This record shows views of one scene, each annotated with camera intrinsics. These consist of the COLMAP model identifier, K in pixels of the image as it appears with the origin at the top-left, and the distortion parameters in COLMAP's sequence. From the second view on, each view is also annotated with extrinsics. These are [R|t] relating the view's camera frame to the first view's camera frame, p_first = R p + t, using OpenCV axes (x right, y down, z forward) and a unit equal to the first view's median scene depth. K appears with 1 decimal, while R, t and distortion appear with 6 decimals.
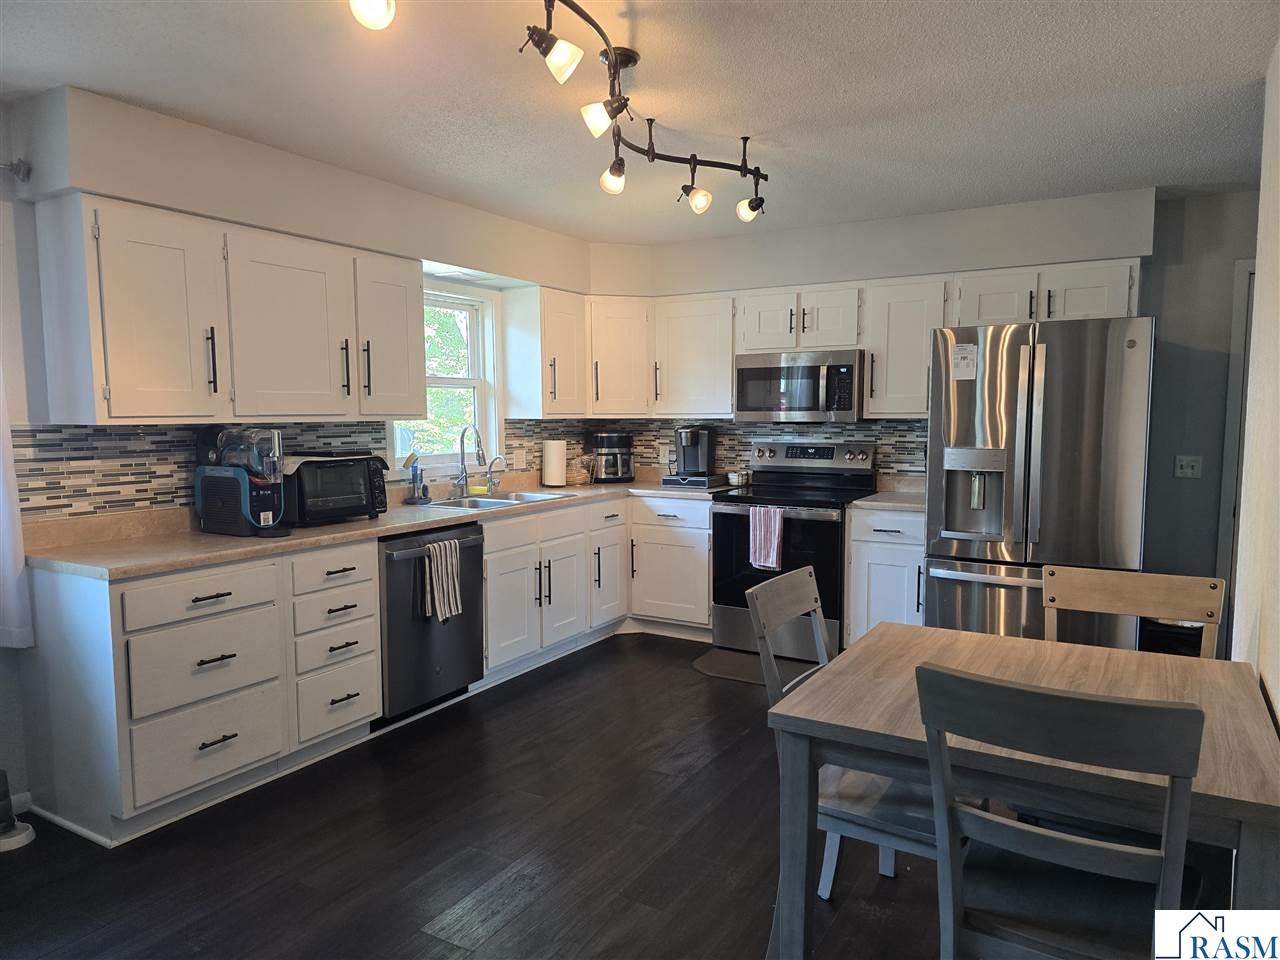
lens RADIAL K [[858.8, 0, 646.4], [0, 858.8, 478.2], [0, 0, 1]] dist [0.045597, -0.034411]
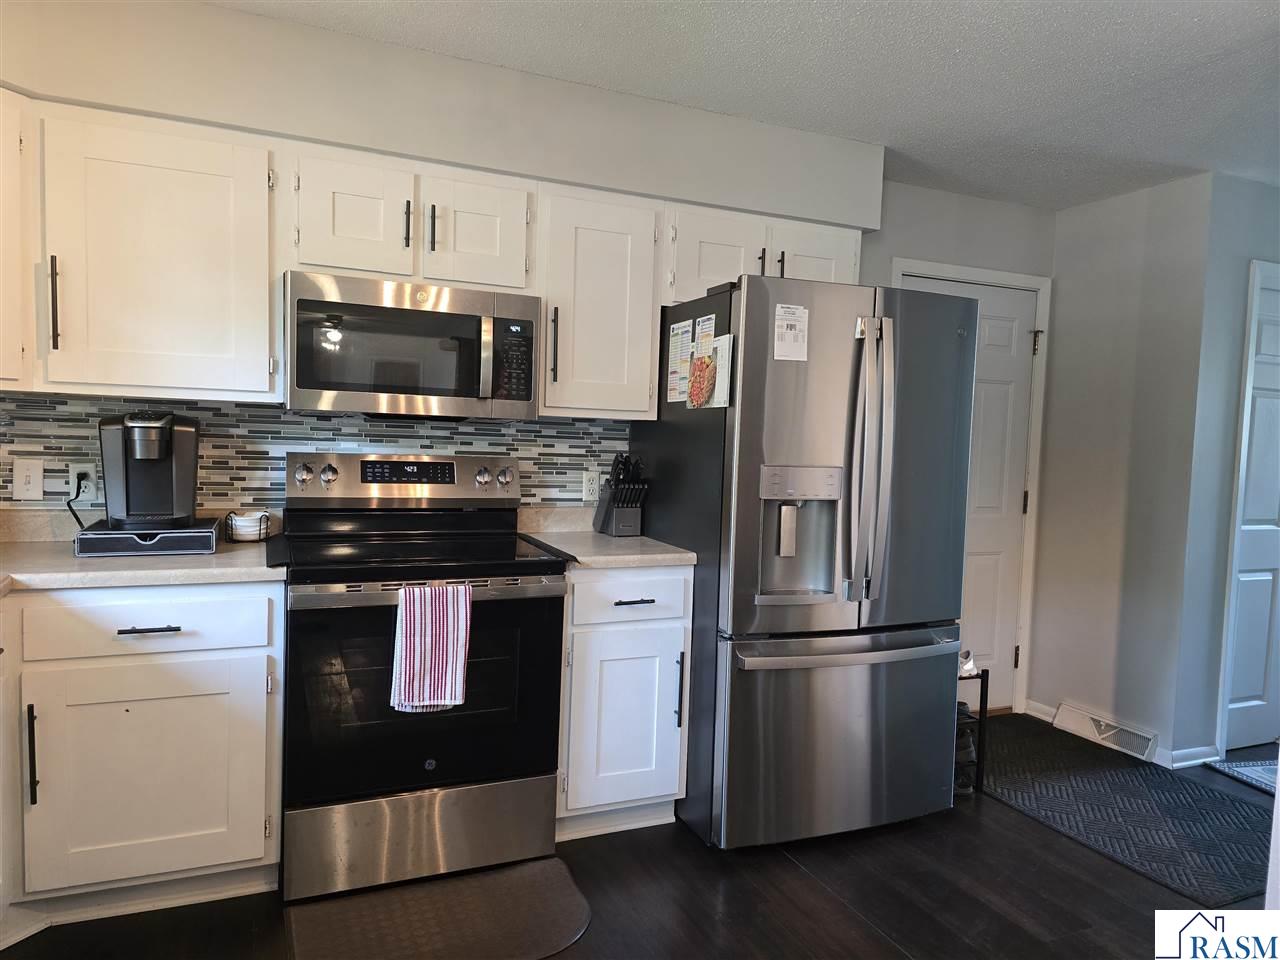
lens RADIAL K [[858.8, 0, 646.4], [0, 858.8, 478.2], [0, 0, 1]] dist [0.045597, -0.034411]
pose [[0.583002, -0.016919, 0.812295, -0.189537], [0.027112, 0.999631, 0.001362, -0.024825], [-0.812018, 0.021229, 0.583246, 0.606426]]
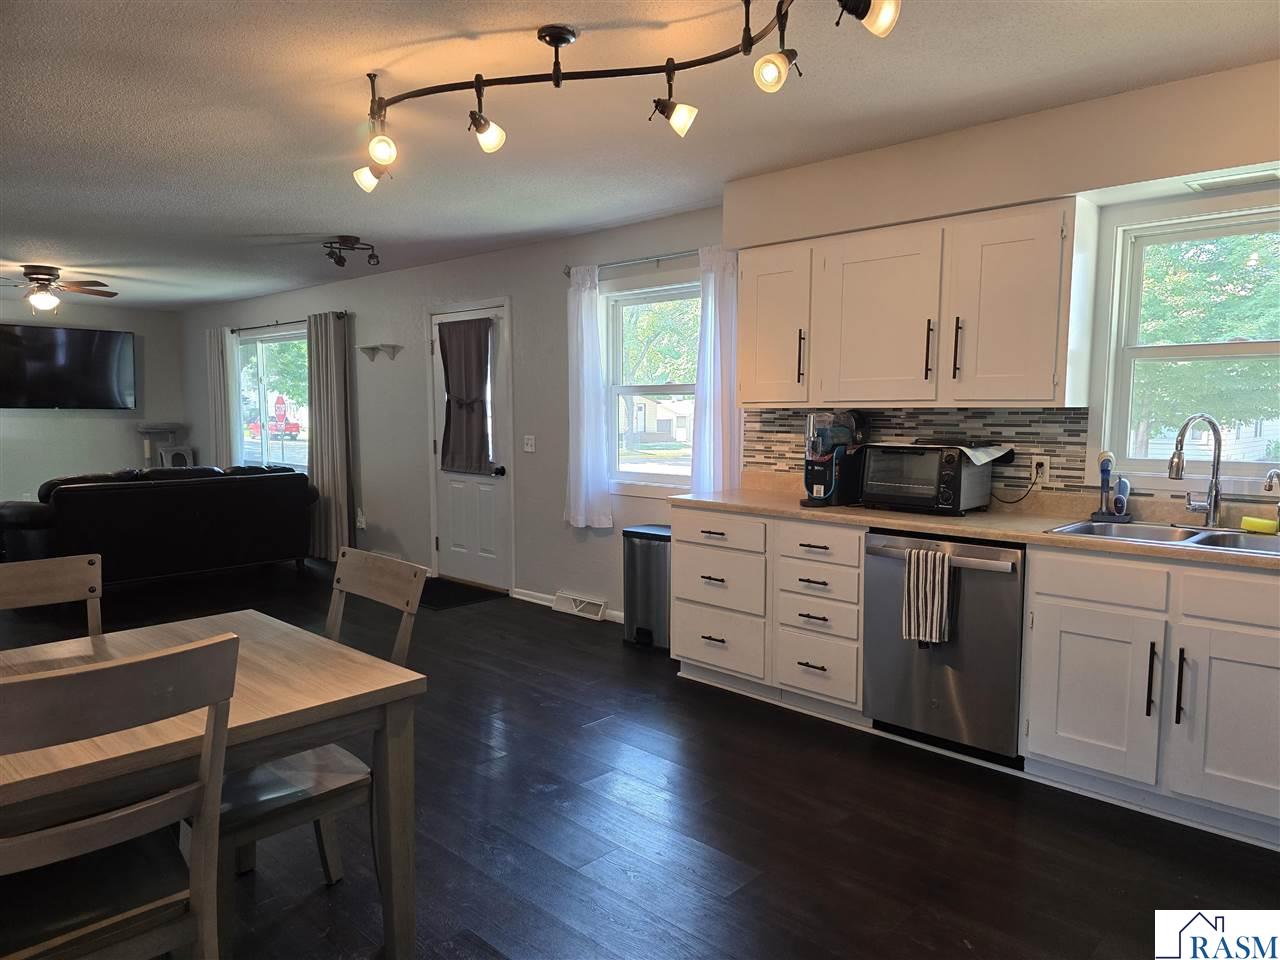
lens RADIAL K [[858.8, 0, 646.4], [0, 858.8, 478.2], [0, 0, 1]] dist [0.045597, -0.034411]
pose [[-0.230534, 0.083641, -0.969463, 0.522584], [-0.073840, 0.991923, 0.103138, -0.051798], [0.970259, 0.095362, -0.222496, 0.748212]]
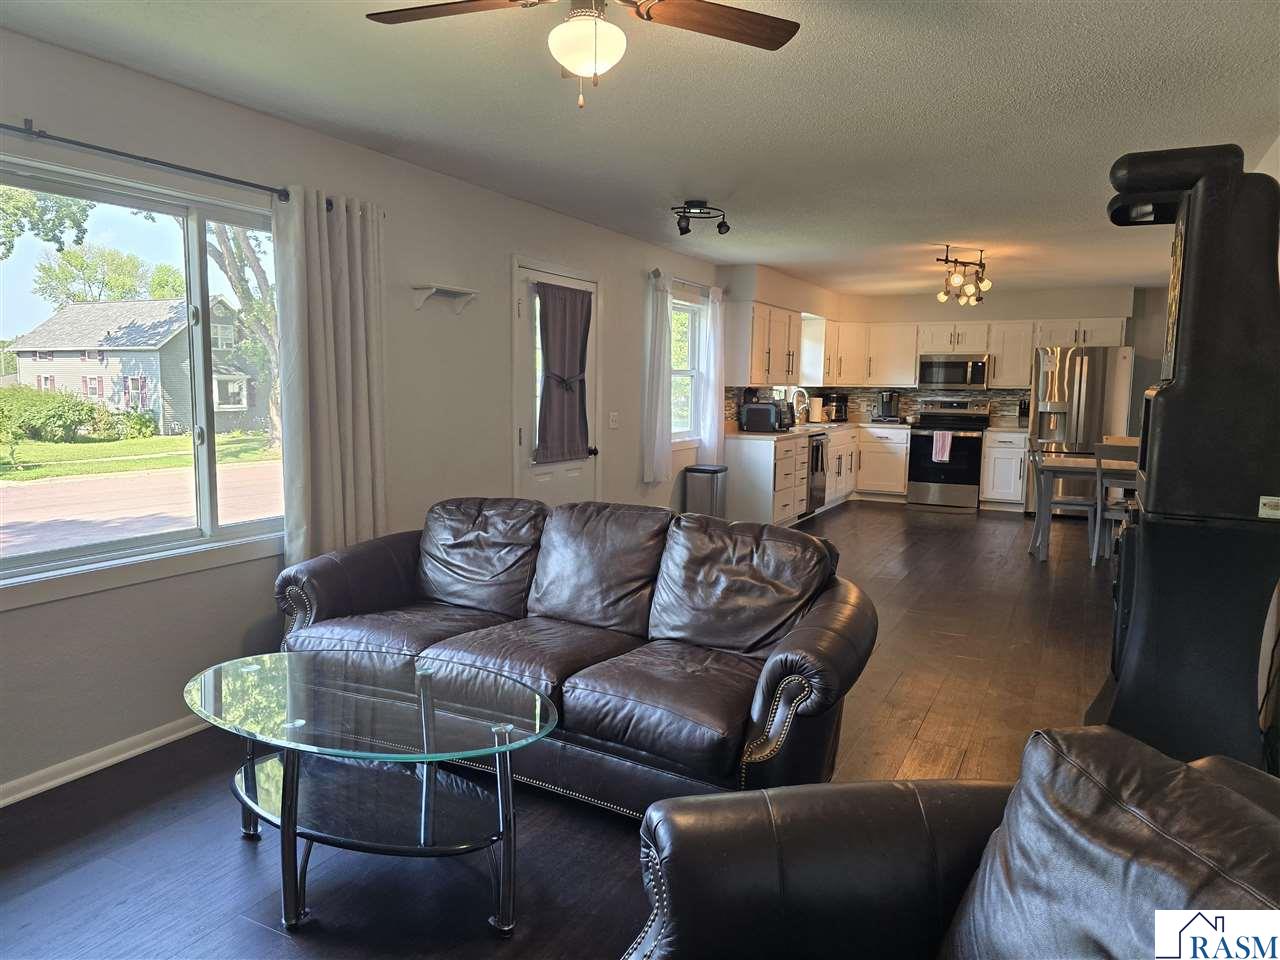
lens RADIAL K [[884.5, 0, 593.7], [0, 884.5, 485.5], [0, 0, 1]] dist [-0.003749, -0.004855]
pose [[0.999724, 0.010703, 0.020923, -0.730586], [-0.011523, 0.999156, 0.039428, 0.089373], [-0.020483, -0.039659, 0.999003, -1.084140]]
